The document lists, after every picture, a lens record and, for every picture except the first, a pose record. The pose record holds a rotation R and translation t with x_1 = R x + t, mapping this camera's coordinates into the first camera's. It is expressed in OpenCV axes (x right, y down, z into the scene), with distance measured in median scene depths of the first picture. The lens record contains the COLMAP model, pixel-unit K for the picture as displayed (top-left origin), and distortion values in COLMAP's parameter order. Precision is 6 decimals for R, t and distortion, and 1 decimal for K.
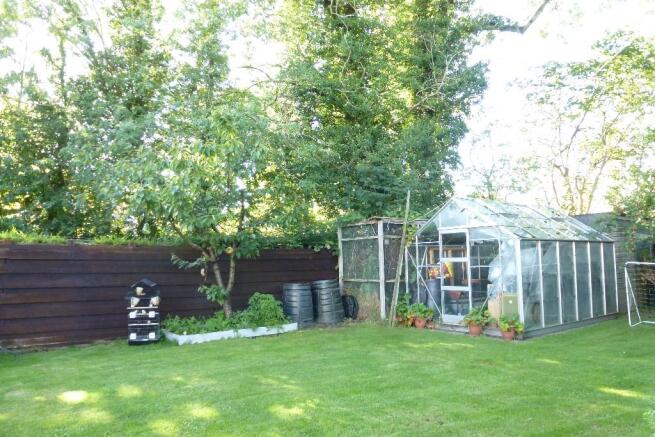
lens RADIAL K [[476.9, 0, 327.3], [0, 476.9, 216.6], [0, 0, 1]] dist [-0.047758, 0.016160]
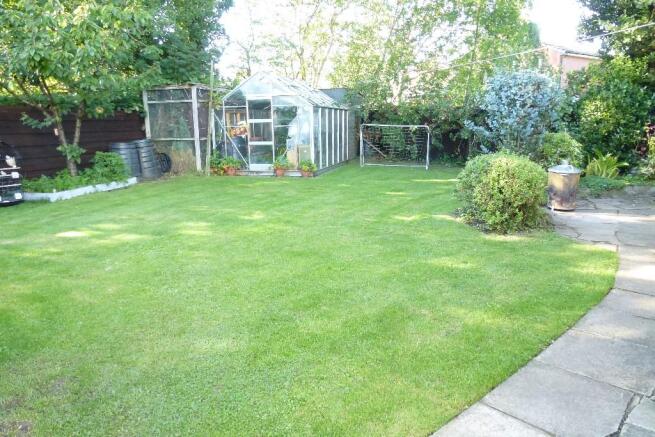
lens RADIAL K [[476.9, 0, 325.6], [0, 476.9, 215.8], [0, 0, 1]] dist [-0.047758, 0.016160]
pose [[0.791399, -0.111524, 0.601040, -0.403795], [-0.058007, 0.965080, 0.255451, 0.000110], [-0.608541, -0.237028, 0.757295, -0.143455]]
